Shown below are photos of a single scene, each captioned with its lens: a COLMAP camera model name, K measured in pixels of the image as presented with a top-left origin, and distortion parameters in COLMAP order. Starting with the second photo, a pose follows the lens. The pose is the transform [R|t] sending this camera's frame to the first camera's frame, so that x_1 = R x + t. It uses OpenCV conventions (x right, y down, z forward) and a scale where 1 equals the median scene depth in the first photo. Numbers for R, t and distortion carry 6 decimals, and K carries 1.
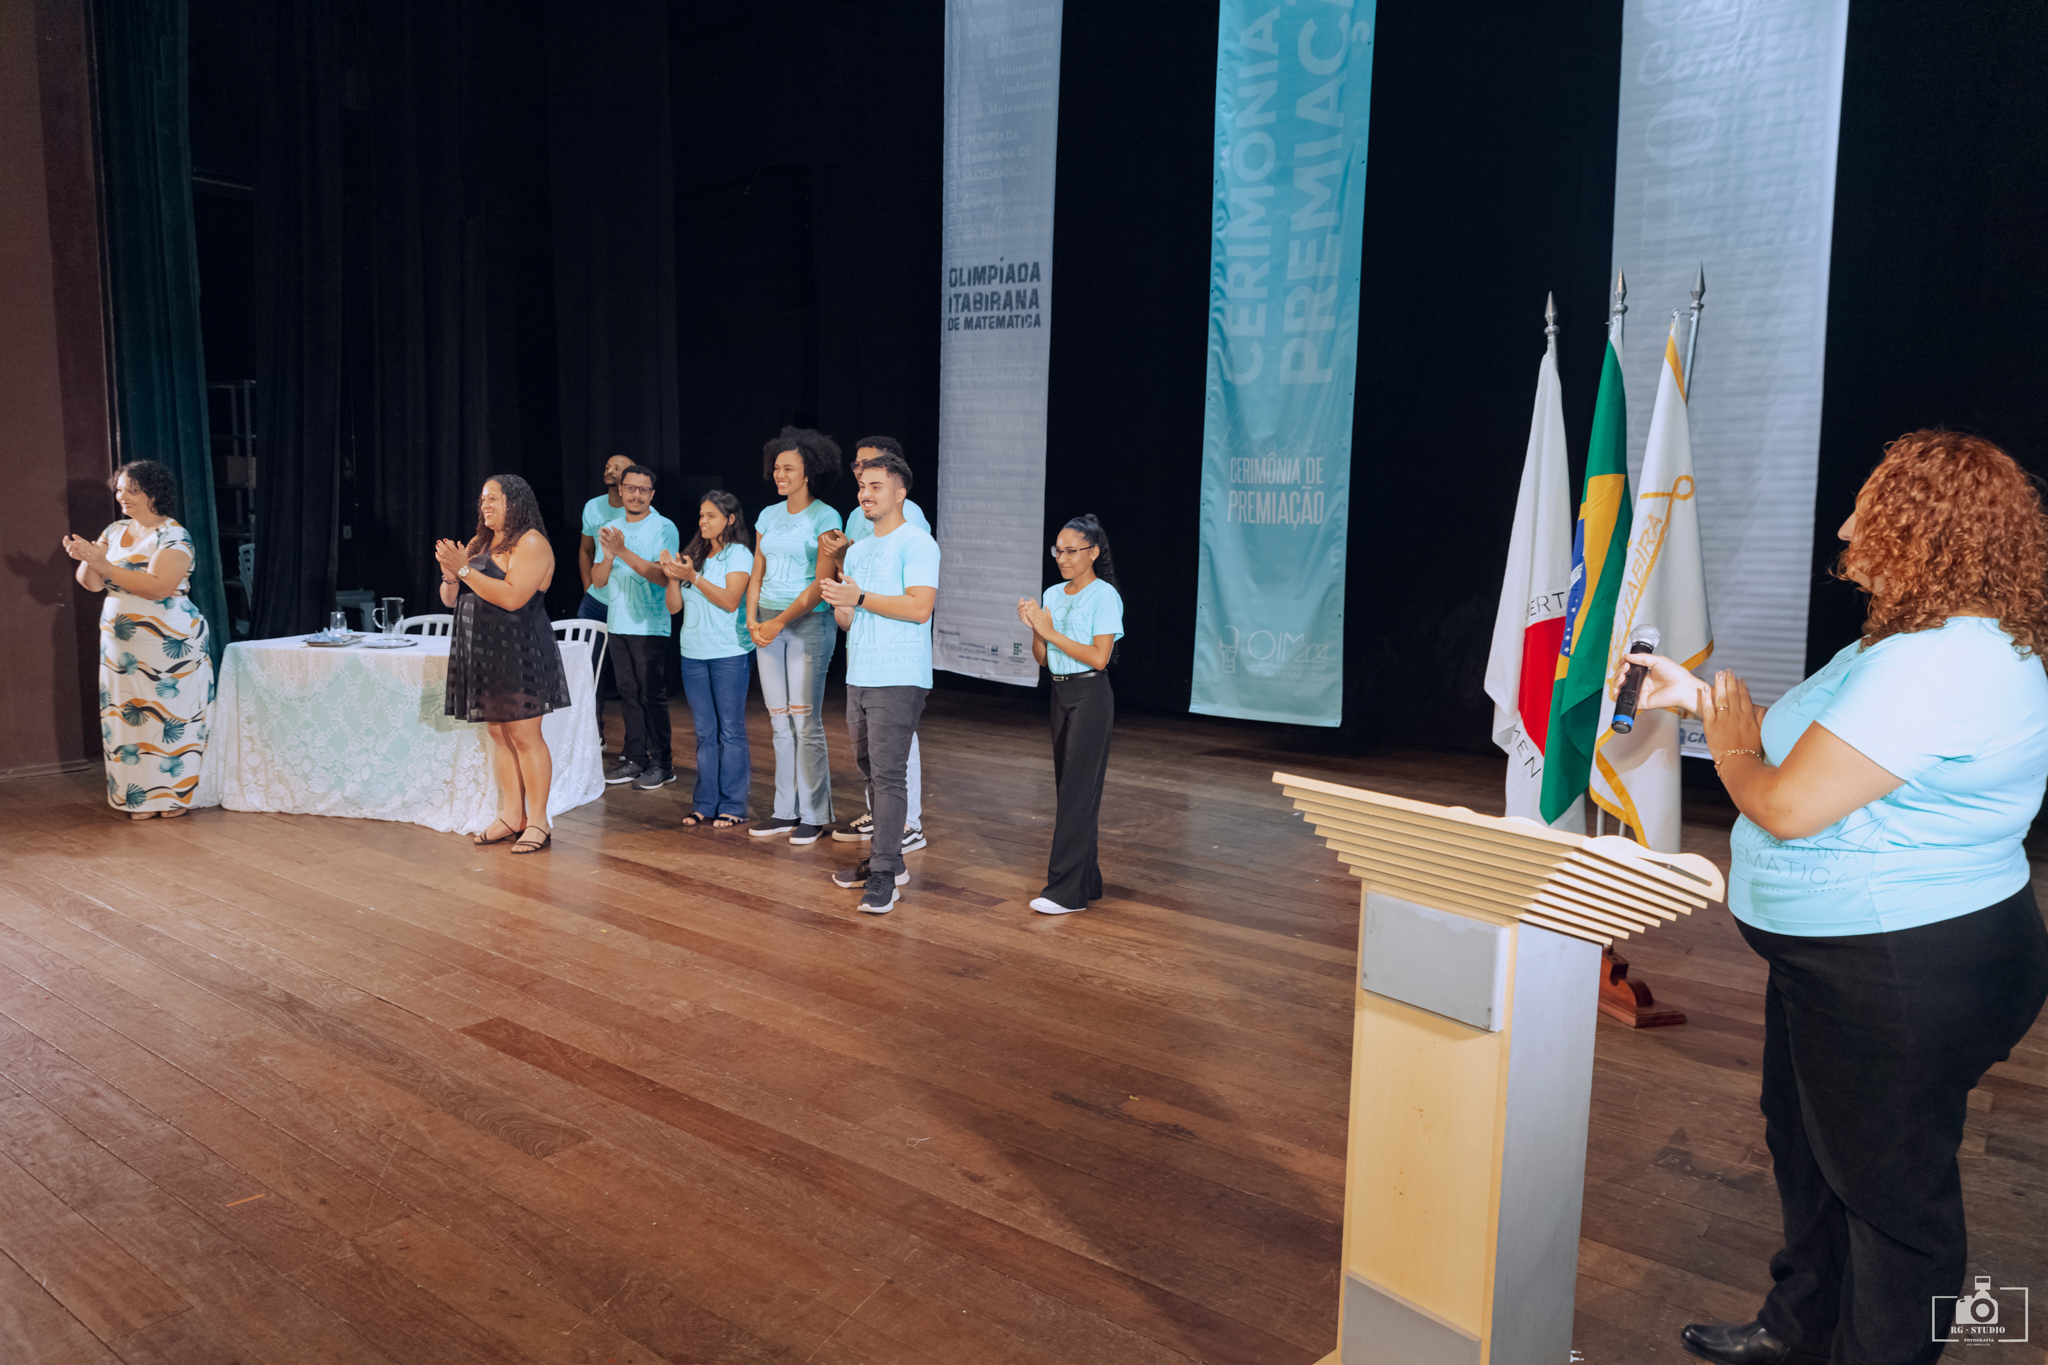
lens RADIAL K [[1375.2, 0, 1063.4], [0, 1375.2, 664.0], [0, 0, 1]] dist [0.003140, 0.000480]
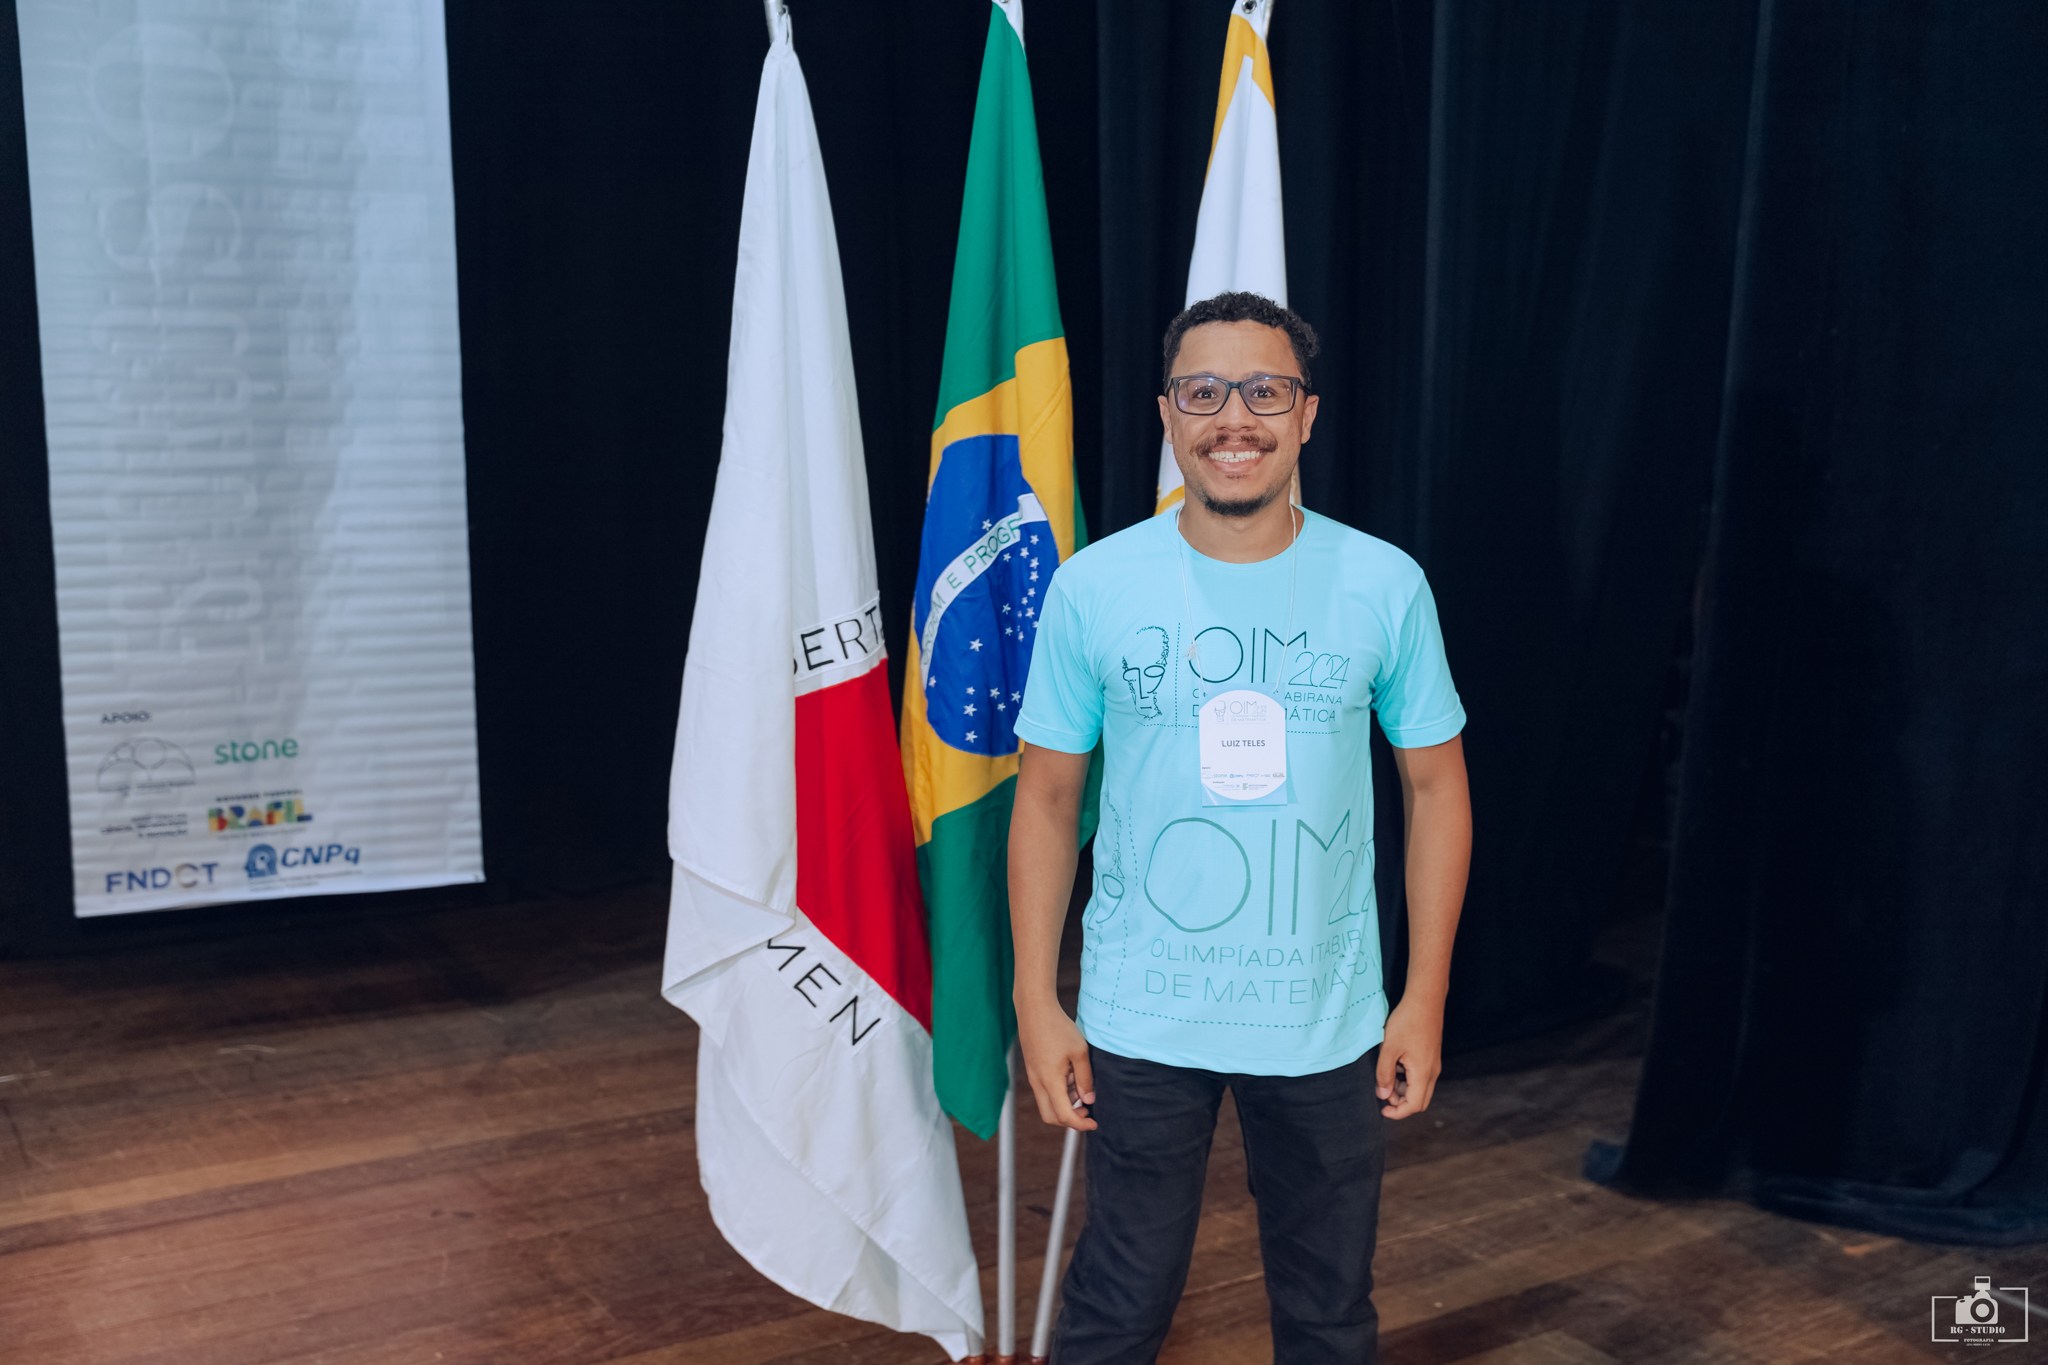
lens RADIAL K [[2040.9, 0, 1031.2], [0, 2040.9, 680.2], [0, 0, 1]] dist [-0.000196, 0.000000]
pose [[0.349240, -0.124644, 0.928706, -0.141703], [0.103231, 0.990198, 0.094077, -0.054879], [-0.931329, 0.063016, 0.358684, 0.473106]]
